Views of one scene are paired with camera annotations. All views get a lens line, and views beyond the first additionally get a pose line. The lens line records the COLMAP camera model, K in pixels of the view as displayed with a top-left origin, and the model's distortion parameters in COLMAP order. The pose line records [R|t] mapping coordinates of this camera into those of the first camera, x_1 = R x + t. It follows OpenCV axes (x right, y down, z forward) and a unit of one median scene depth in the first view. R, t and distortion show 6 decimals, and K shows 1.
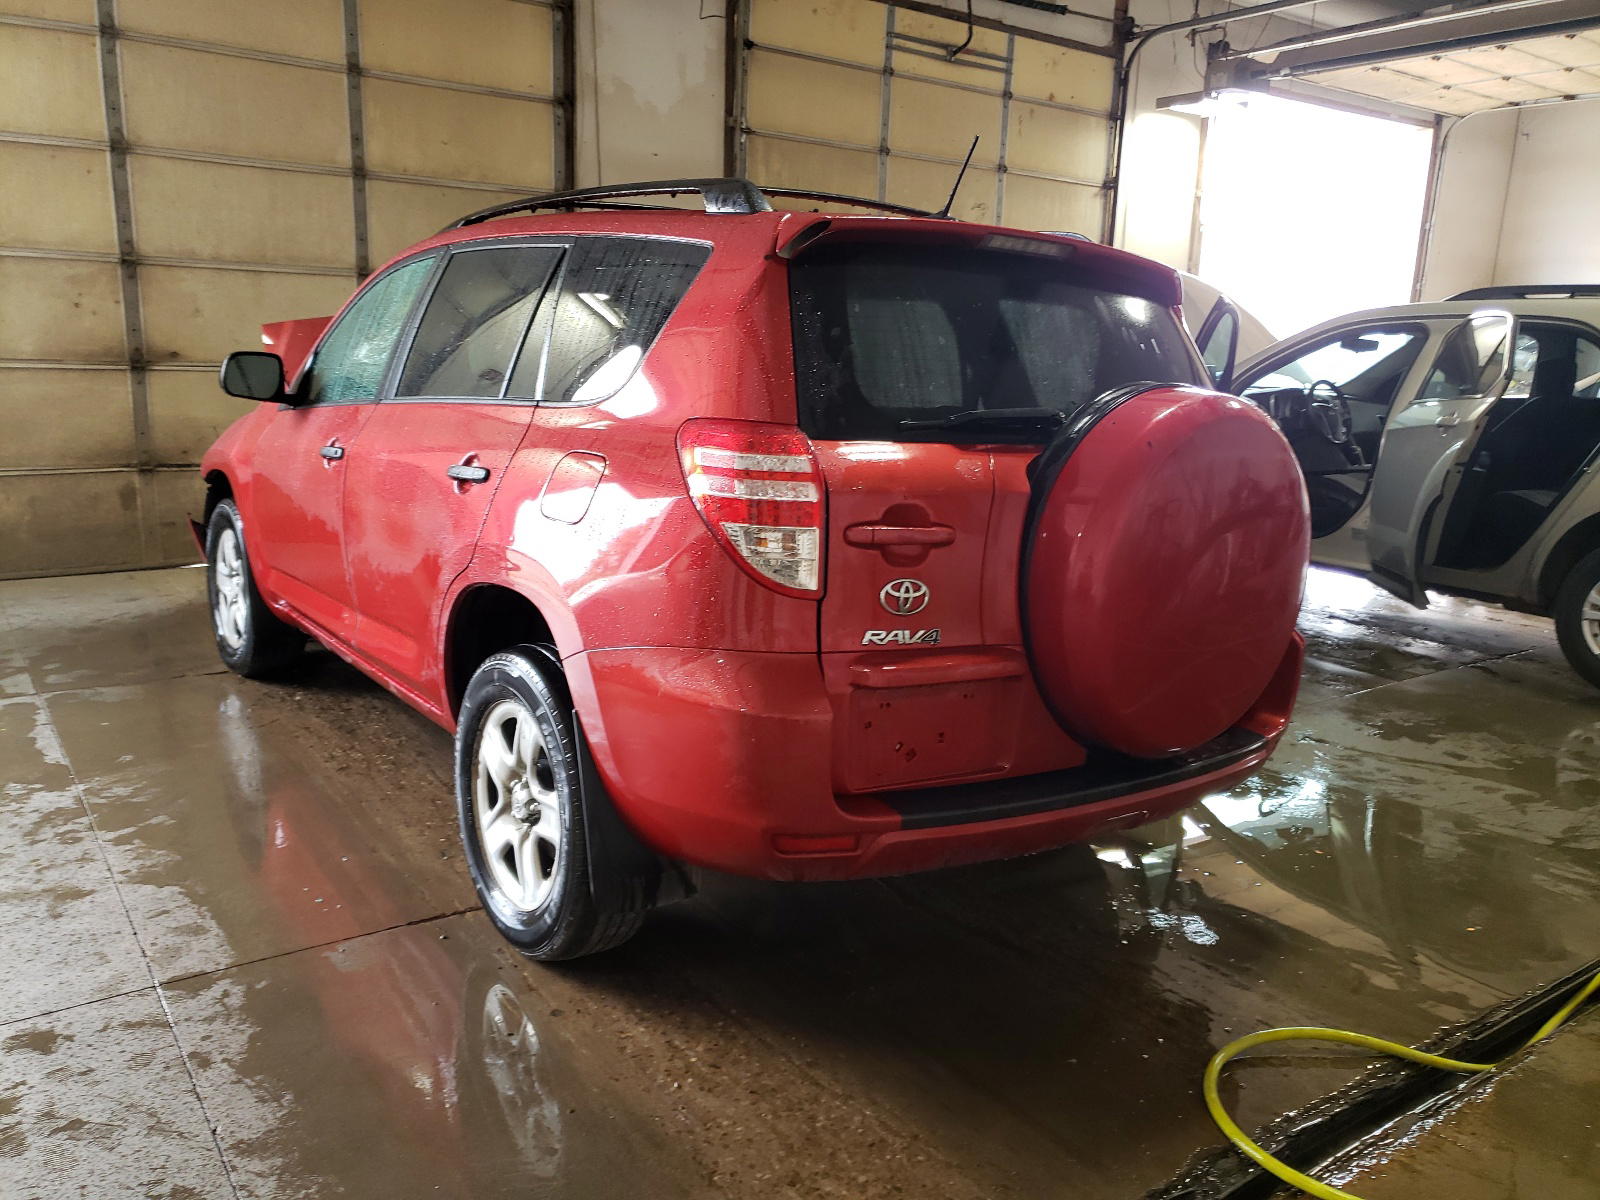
lens RADIAL K [[1215.6, 0, 800.2], [0, 1215.6, 602.3], [0, 0, 1]] dist [0.007305, 0.006479]
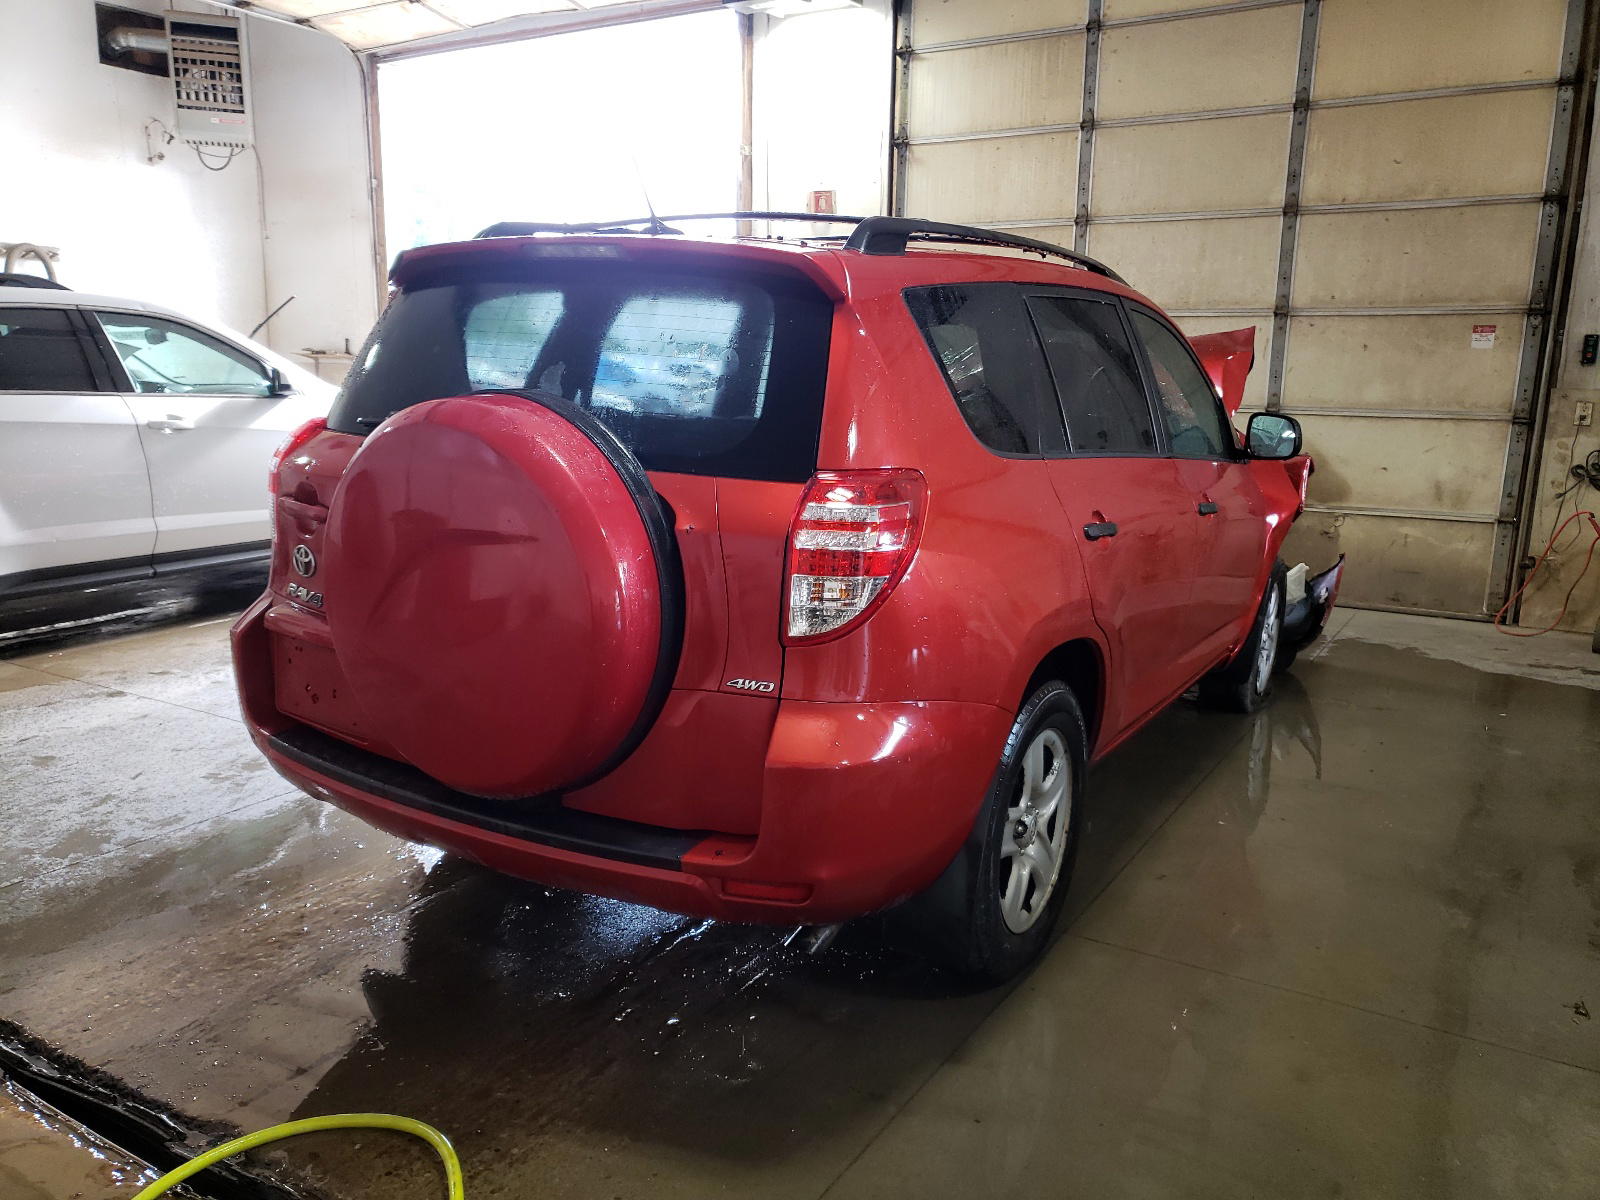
lens RADIAL K [[1215.6, 0, 801.0], [0, 1215.6, 601.7], [0, 0, 1]] dist [0.007305, 0.006479]
pose [[0.397900, 0.151171, -0.904889, 0.420495], [-0.193693, 0.977940, 0.078203, -0.046833], [0.896749, 0.144154, 0.418403, 0.289963]]
